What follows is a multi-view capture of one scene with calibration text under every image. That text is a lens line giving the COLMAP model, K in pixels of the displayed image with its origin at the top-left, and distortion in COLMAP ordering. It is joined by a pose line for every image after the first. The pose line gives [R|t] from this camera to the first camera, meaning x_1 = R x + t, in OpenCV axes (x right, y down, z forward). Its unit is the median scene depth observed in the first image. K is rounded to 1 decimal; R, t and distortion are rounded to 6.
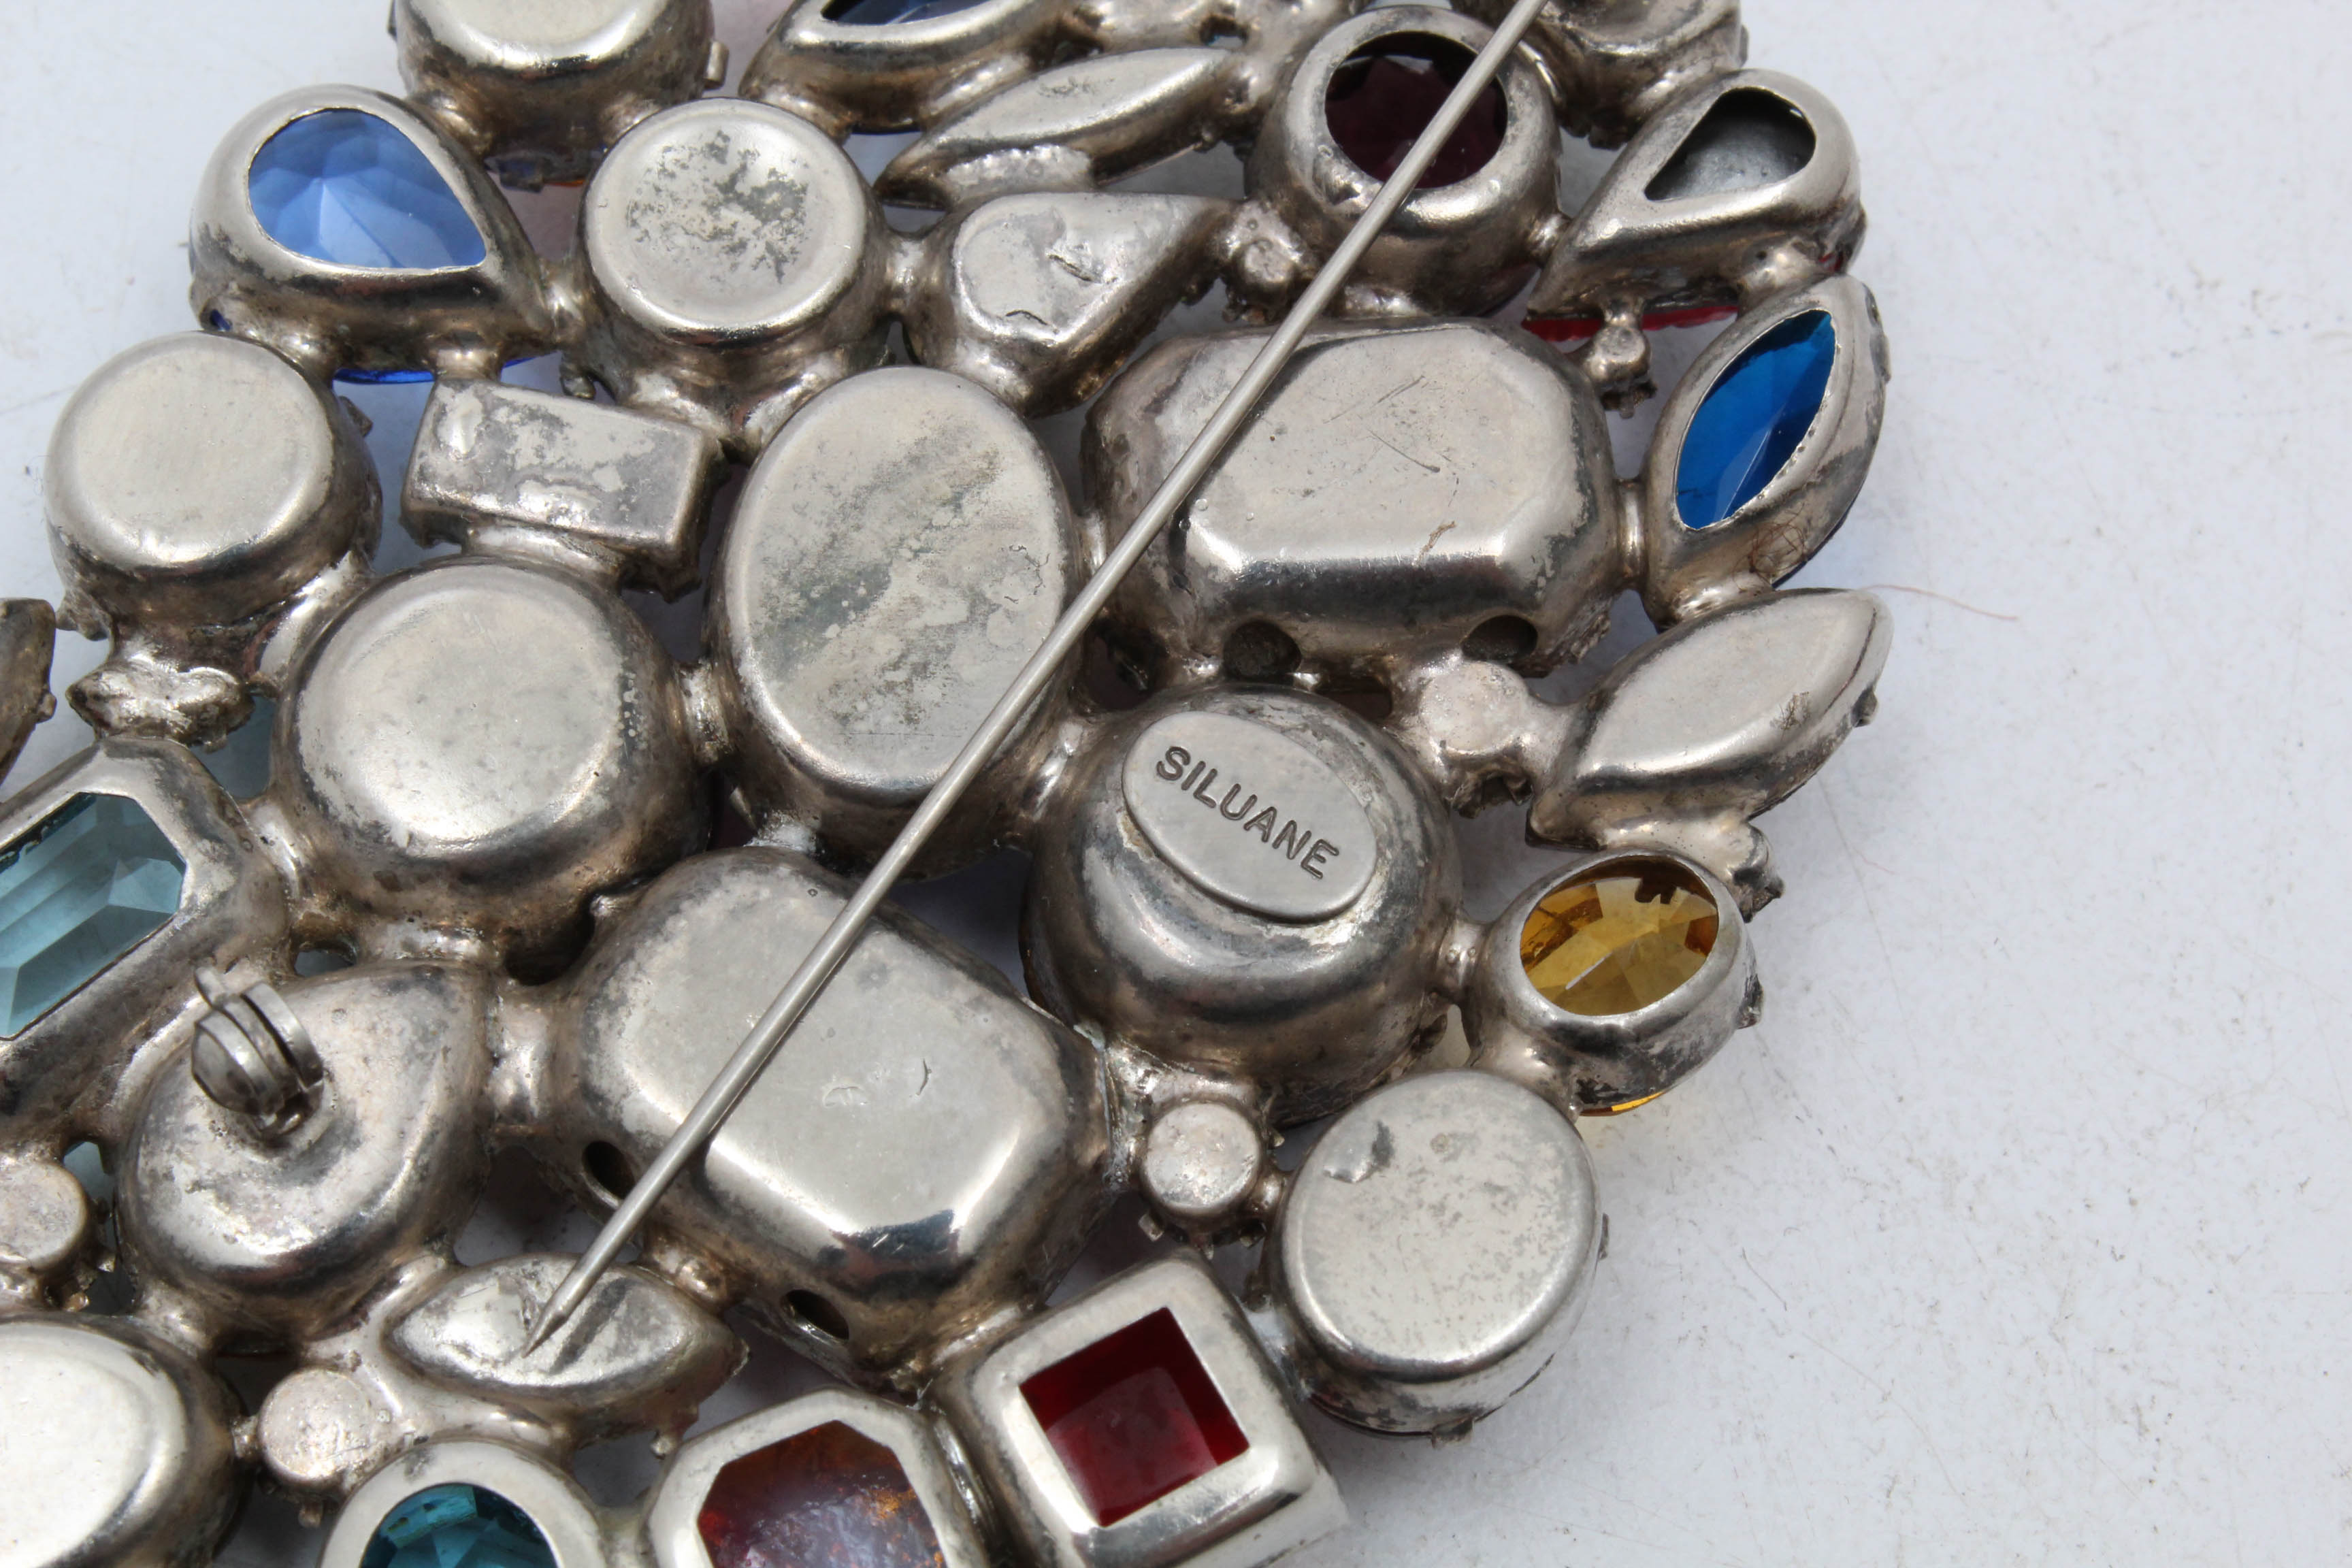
lens RADIAL K [[5730.8, 0, 1176.0], [0, 5730.8, 784.0], [0, 0, 1]] dist [0.032340, 0.814555]
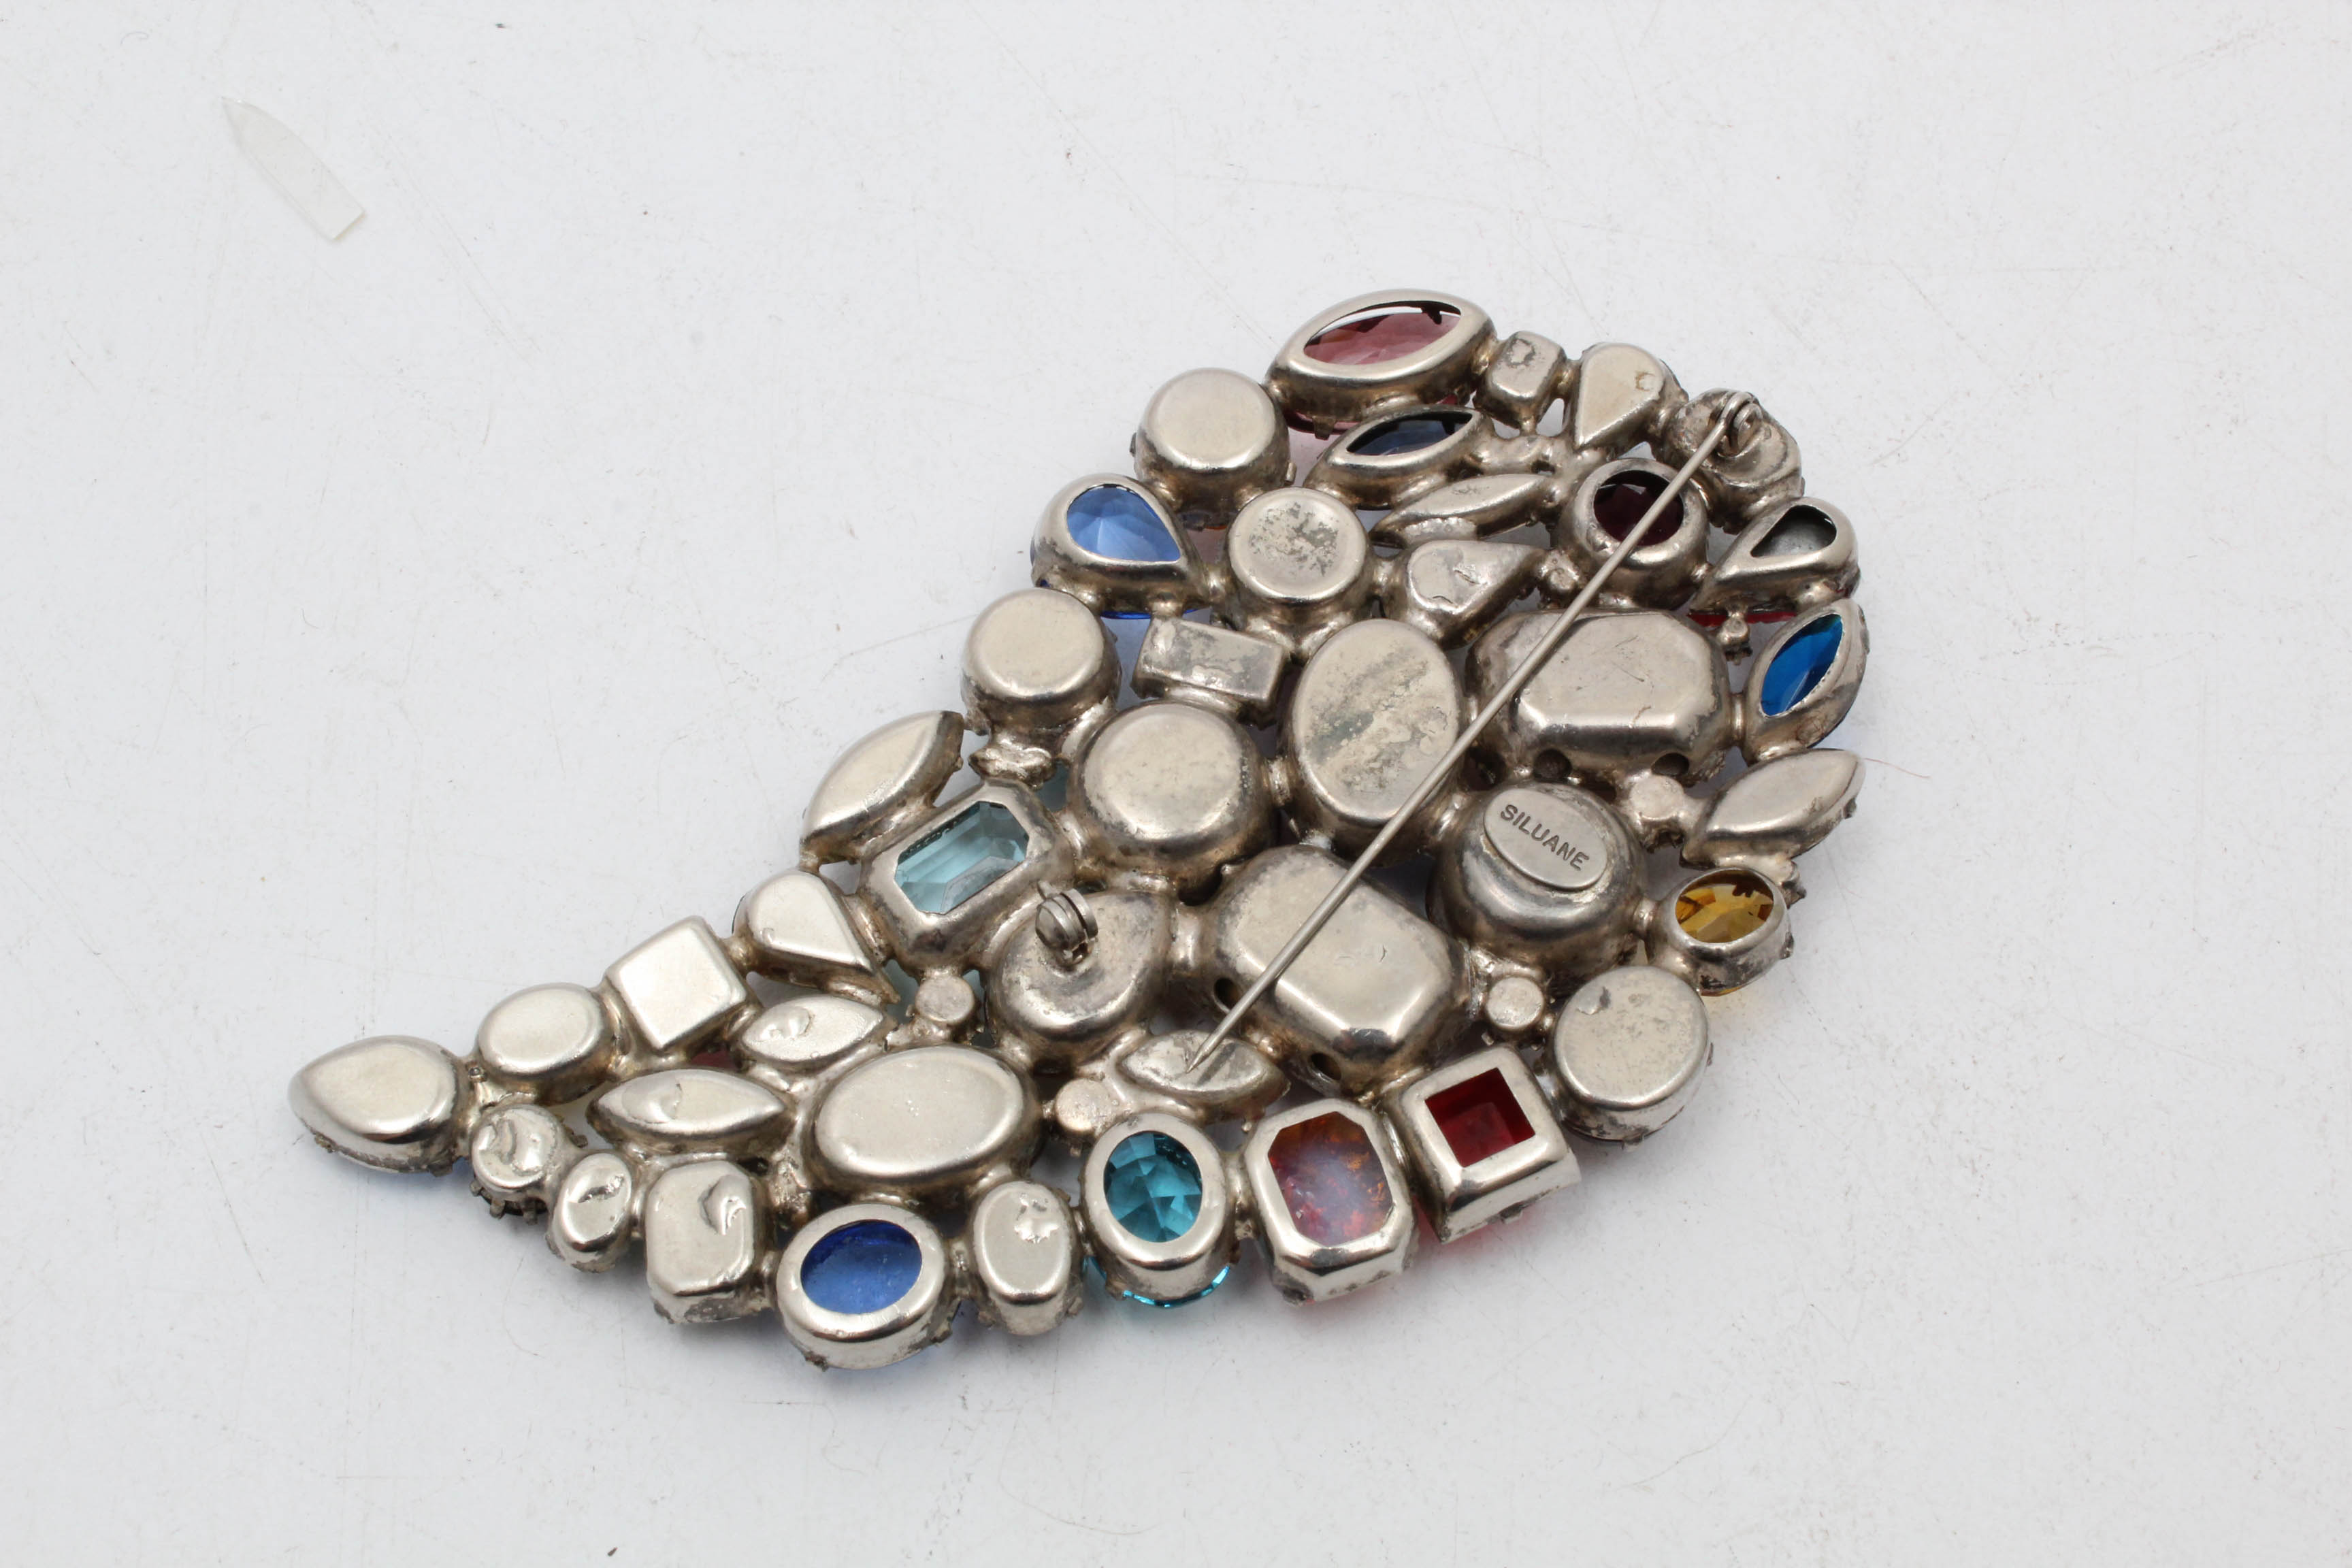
lens RADIAL K [[3970.2, 0, 1176.0], [0, 3970.2, 784.0], [0, 0, 1]] dist [0.006263, 0.012506]
pose [[0.997323, 0.047659, -0.055456, -0.040056], [-0.051873, 0.995666, -0.077196, 0.099604], [0.051536, 0.079866, 0.995472, -0.410174]]
